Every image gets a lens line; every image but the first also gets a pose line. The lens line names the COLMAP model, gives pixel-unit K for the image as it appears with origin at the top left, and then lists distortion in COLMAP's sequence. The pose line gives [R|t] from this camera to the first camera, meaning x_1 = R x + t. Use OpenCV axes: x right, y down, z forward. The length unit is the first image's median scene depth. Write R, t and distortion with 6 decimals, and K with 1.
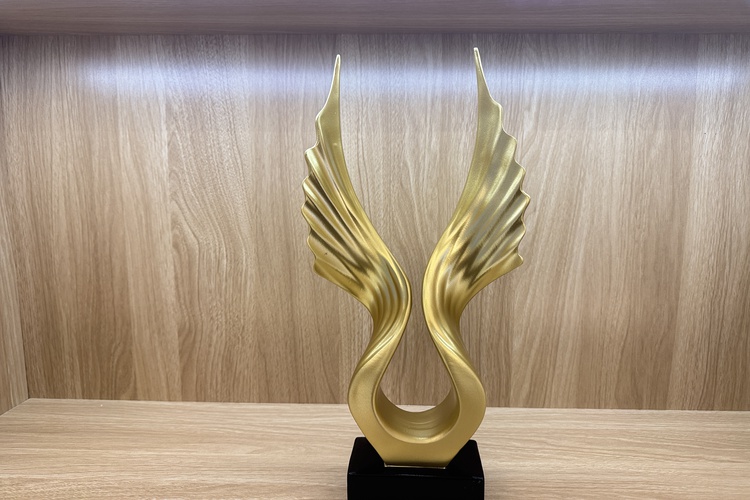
lens RADIAL K [[605.1, 0, 375.0], [0, 605.1, 250.0], [0, 0, 1]] dist [0.007257, 0.003452]
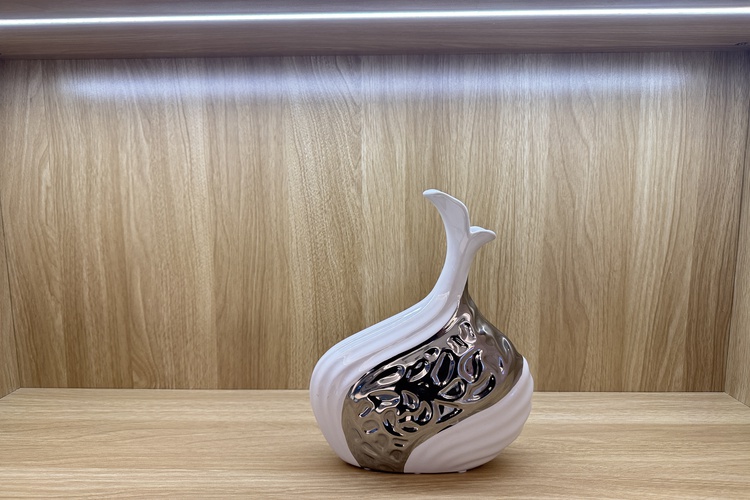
lens RADIAL K [[605.1, 0, 375.0], [0, 605.1, 250.0], [0, 0, 1]] dist [0.007257, 0.003452]
pose [[-0.995078, -0.013865, 0.098123, -0.477620], [-0.018257, -0.947563, -0.319048, 0.017287], [0.097401, -0.319269, 0.942645, -0.088106]]
